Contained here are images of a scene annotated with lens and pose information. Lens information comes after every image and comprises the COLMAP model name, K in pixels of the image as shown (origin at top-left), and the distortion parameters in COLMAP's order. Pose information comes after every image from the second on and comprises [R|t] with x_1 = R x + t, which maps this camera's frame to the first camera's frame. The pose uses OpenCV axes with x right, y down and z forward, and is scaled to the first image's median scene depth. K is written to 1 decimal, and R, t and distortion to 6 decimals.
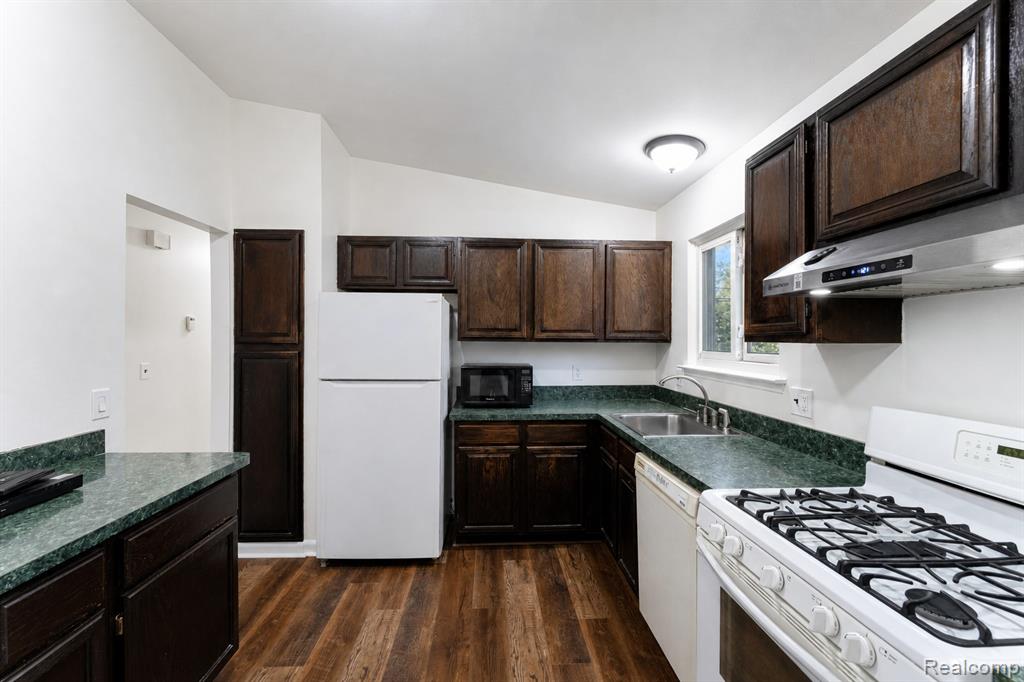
lens RADIAL K [[419.7, 0, 503.9], [0, 419.7, 338.6], [0, 0, 1]] dist [0.001444, -0.000027]
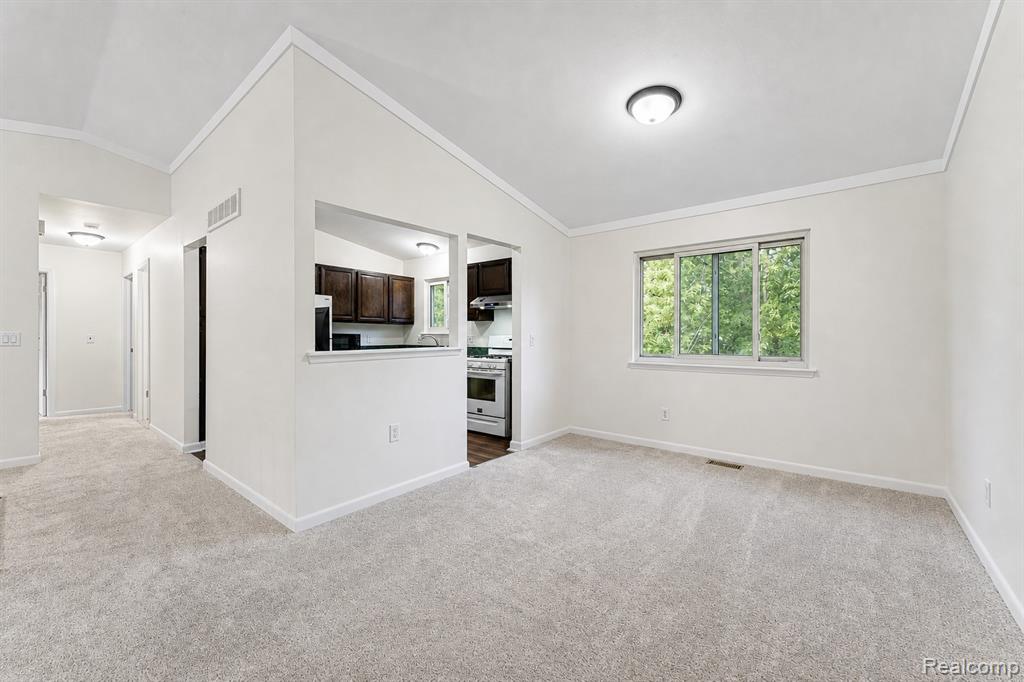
lens RADIAL K [[419.7, 0, 512.0], [0, 419.7, 339.2], [0, 0, 1]] dist [0.001444, -0.000027]
pose [[0.655001, -0.007988, 0.755586, -1.003149], [0.001671, 0.999957, 0.009123, 0.074759], [-0.755626, -0.004713, 0.654986, -0.894634]]
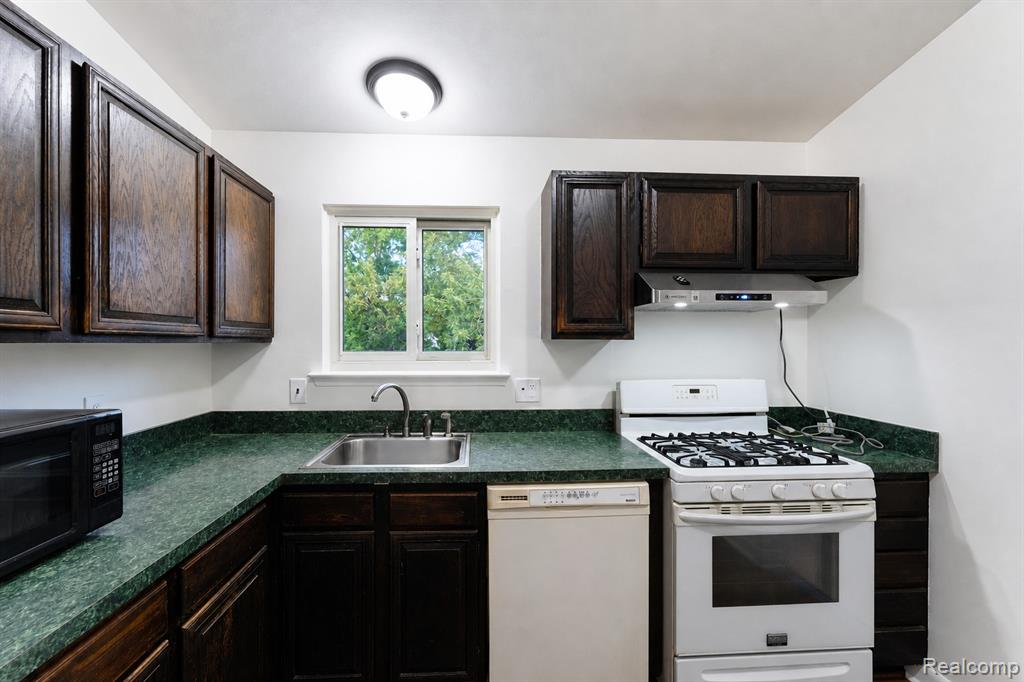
lens RADIAL K [[419.7, 0, 504.3], [0, 419.7, 341.4], [0, 0, 1]] dist [0.001444, -0.000027]
pose [[-0.015331, -0.000335, 0.999882, -0.306570], [0.000402, 1.000000, 0.000341, 0.007912], [-0.999882, 0.000407, -0.015331, 0.691073]]
